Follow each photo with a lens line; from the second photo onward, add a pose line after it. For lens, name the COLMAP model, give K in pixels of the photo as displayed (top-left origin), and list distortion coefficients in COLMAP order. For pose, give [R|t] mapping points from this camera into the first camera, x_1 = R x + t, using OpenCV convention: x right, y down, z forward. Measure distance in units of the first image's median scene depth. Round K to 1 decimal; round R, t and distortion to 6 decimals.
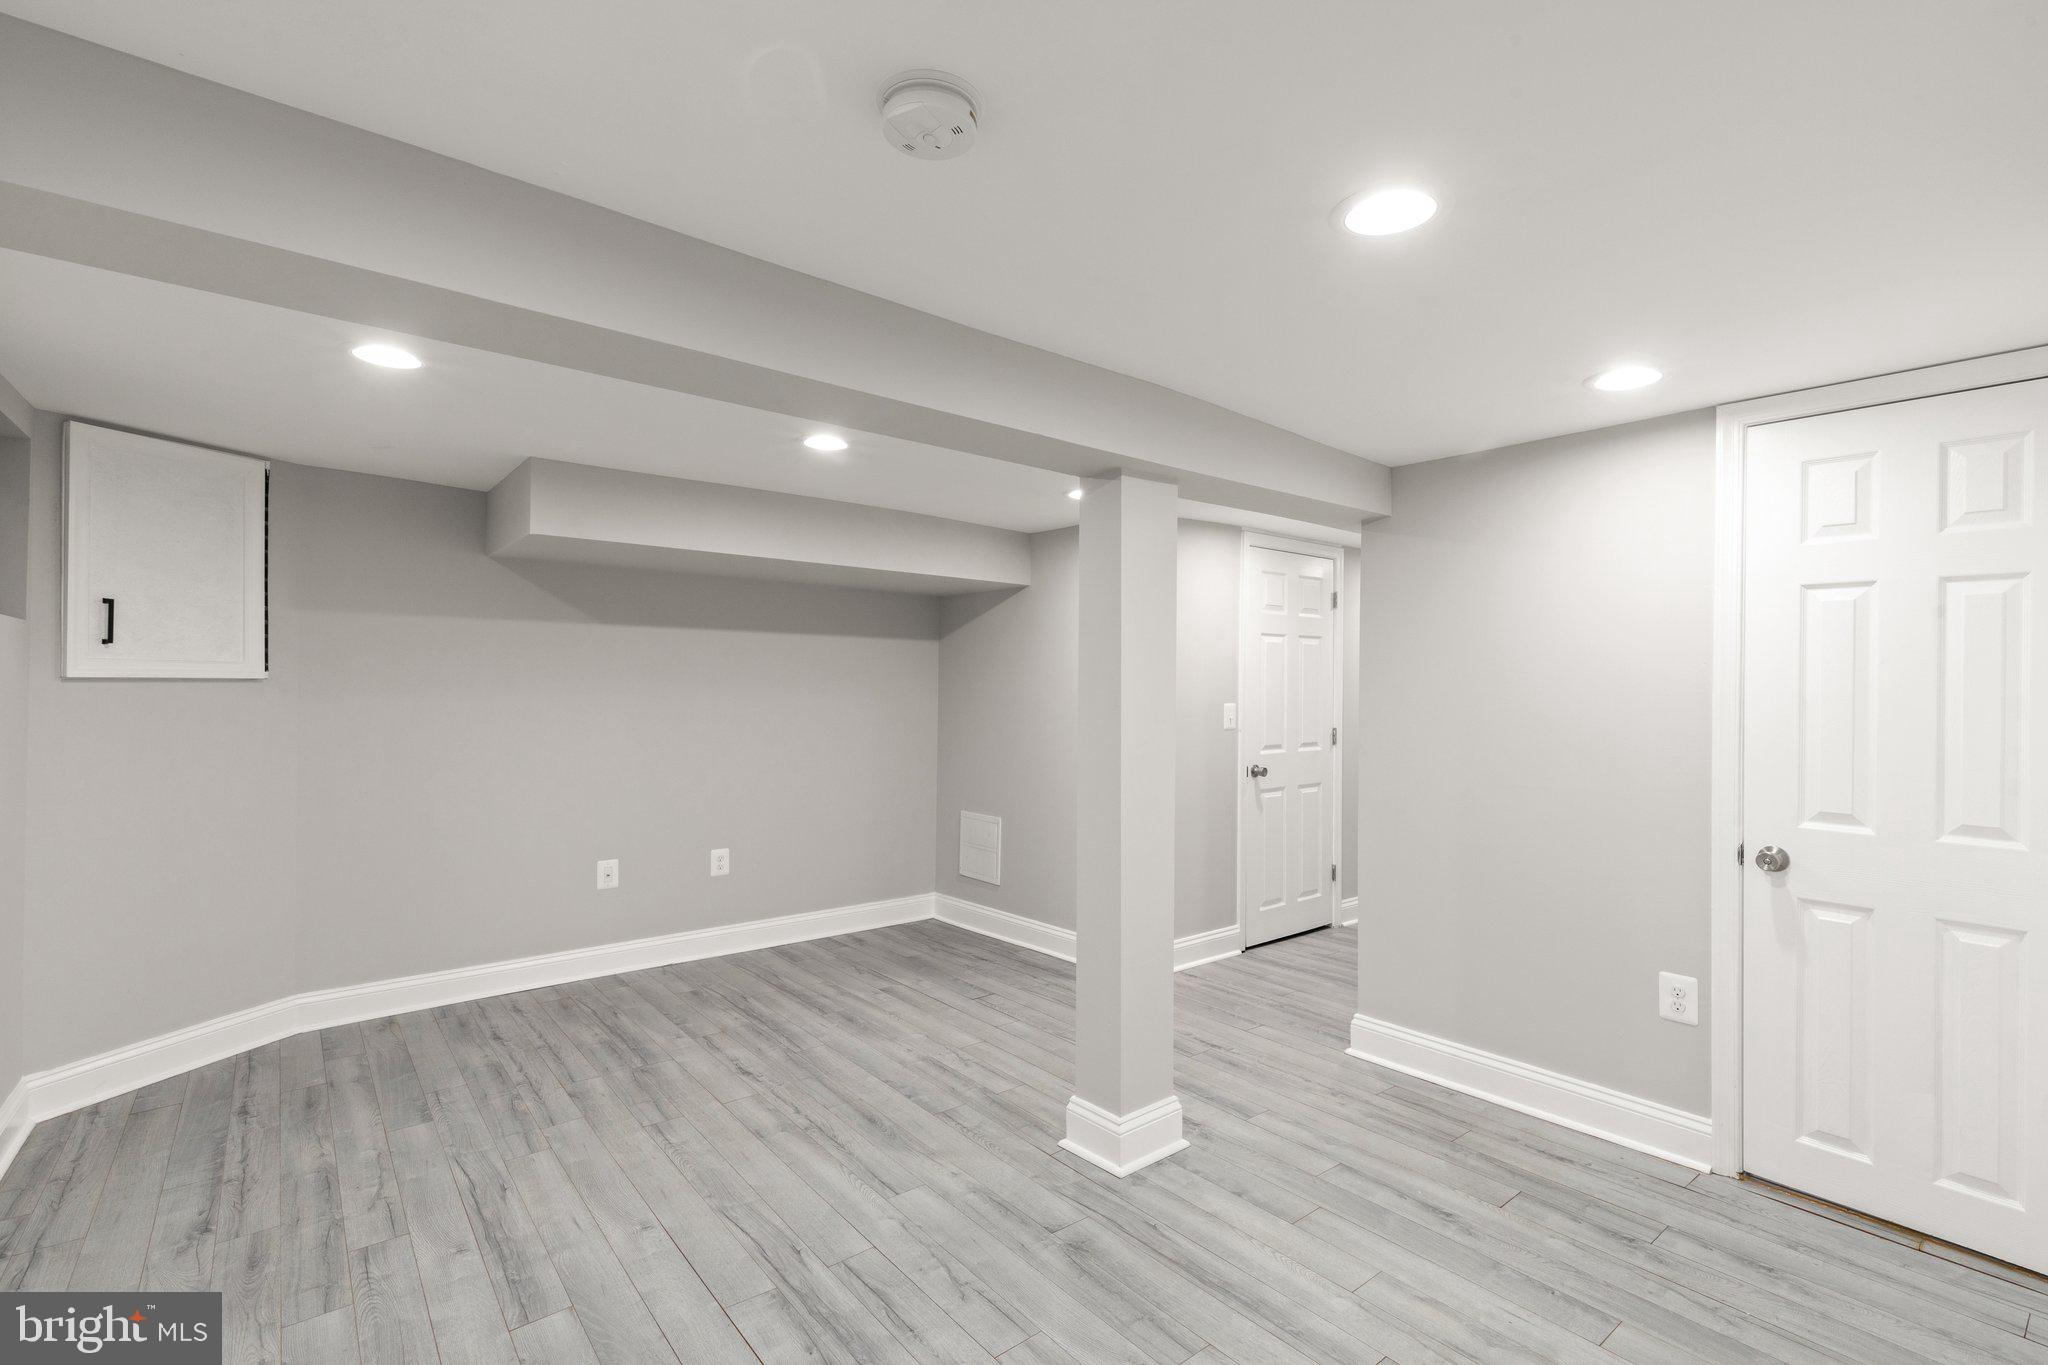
lens RADIAL K [[913.3, 0, 1029.7], [0, 913.3, 695.1], [0, 0, 1]] dist [0.003261, 0.000416]
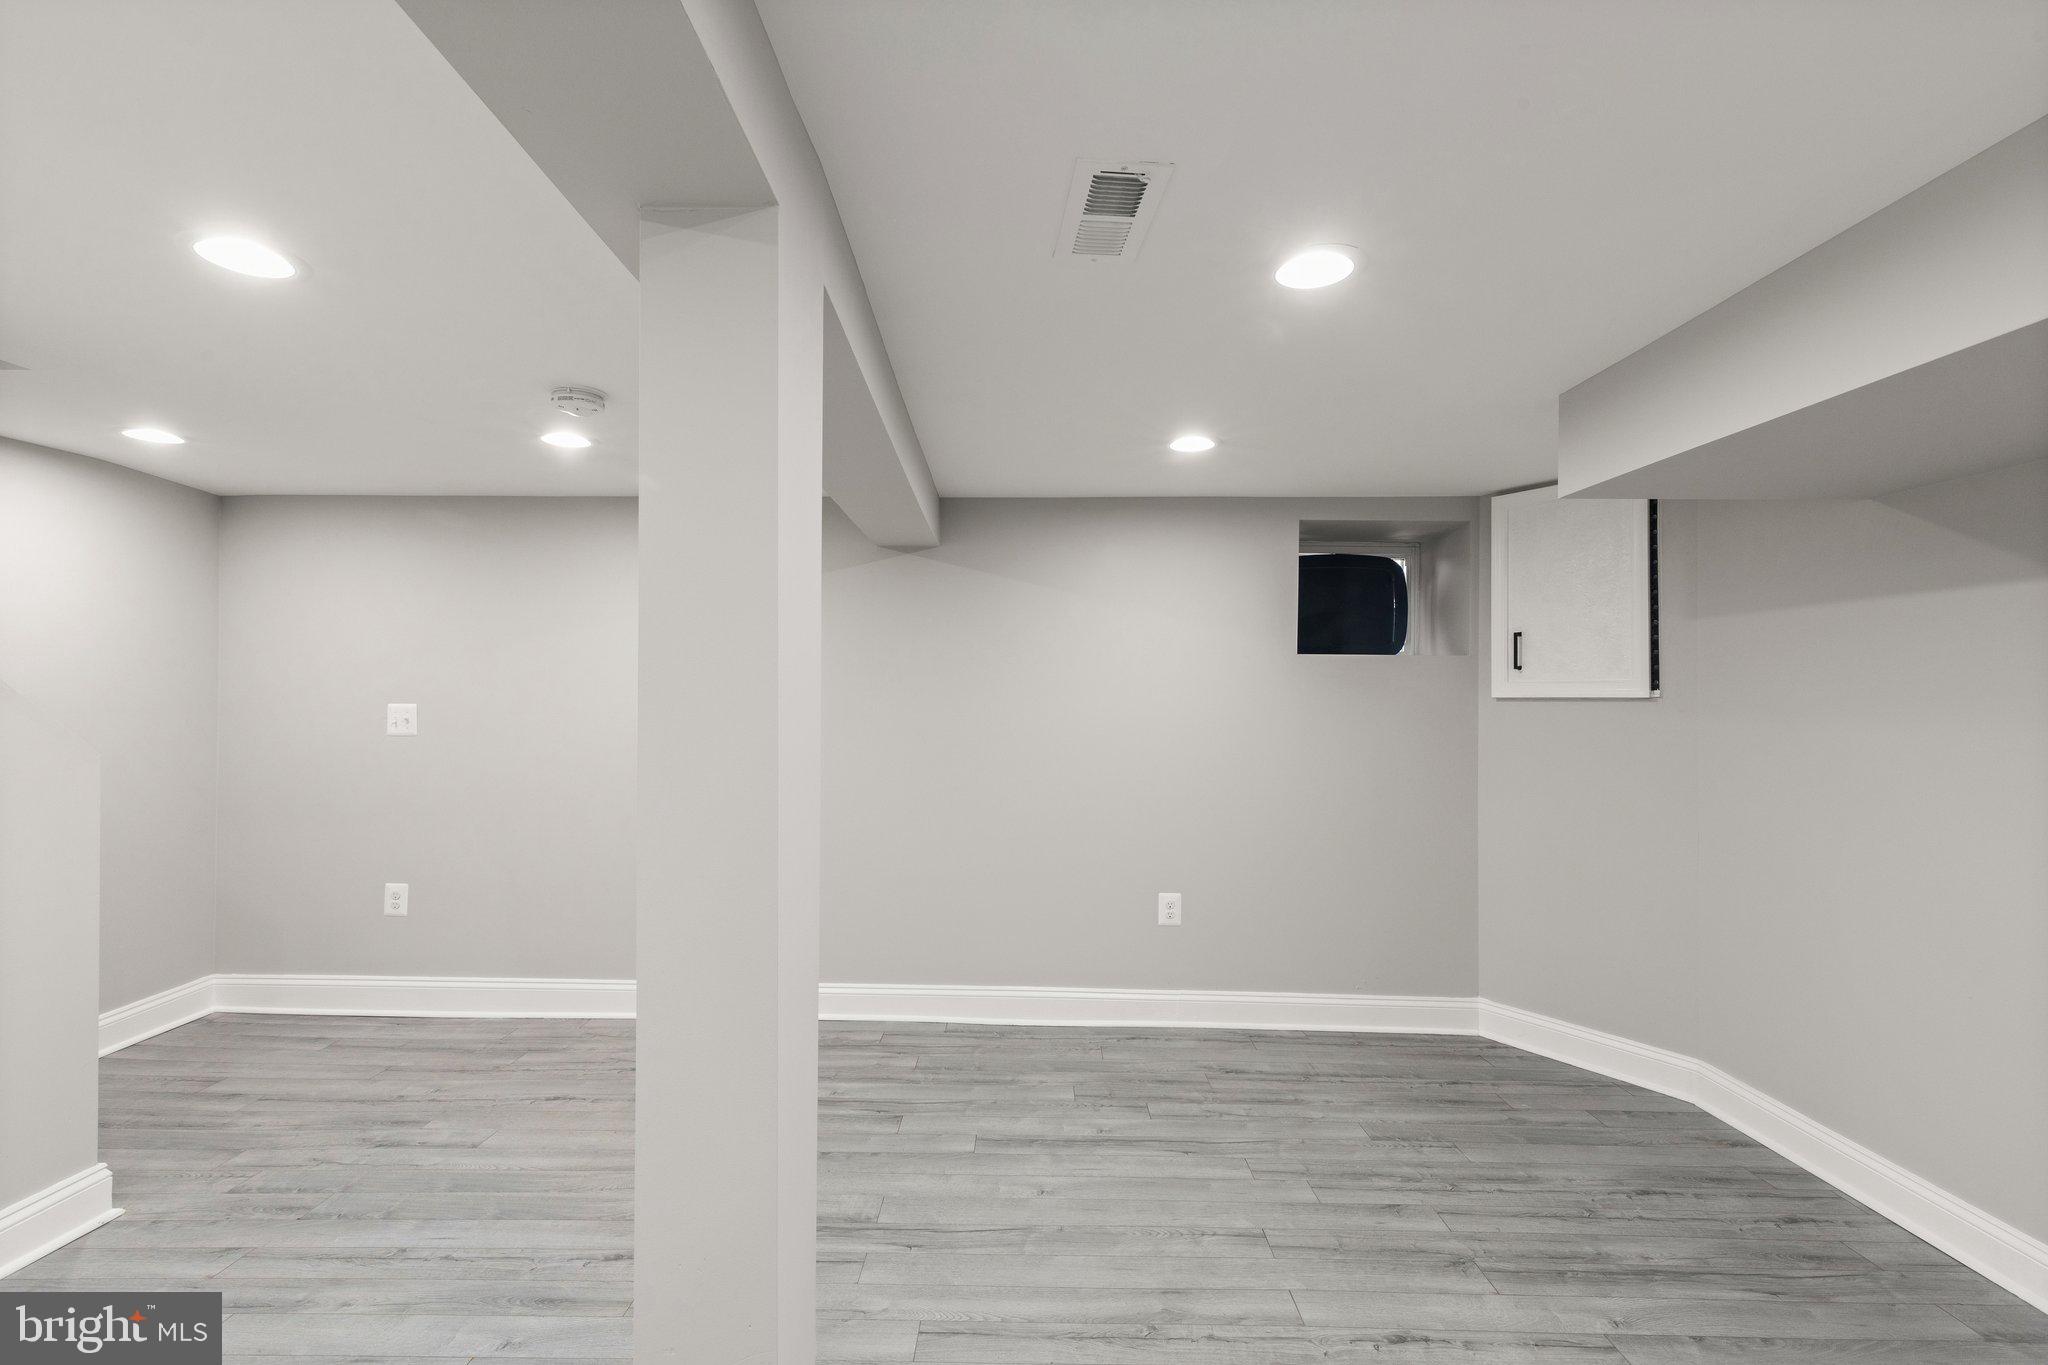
lens RADIAL K [[913.3, 0, 1029.7], [0, 913.3, 695.1], [0, 0, 1]] dist [0.003261, 0.000416]
pose [[-0.622647, -0.014992, -0.782359, 0.354146], [-0.020344, 0.999789, -0.002968, -0.006088], [0.782238, 0.014068, -0.622820, 1.296747]]
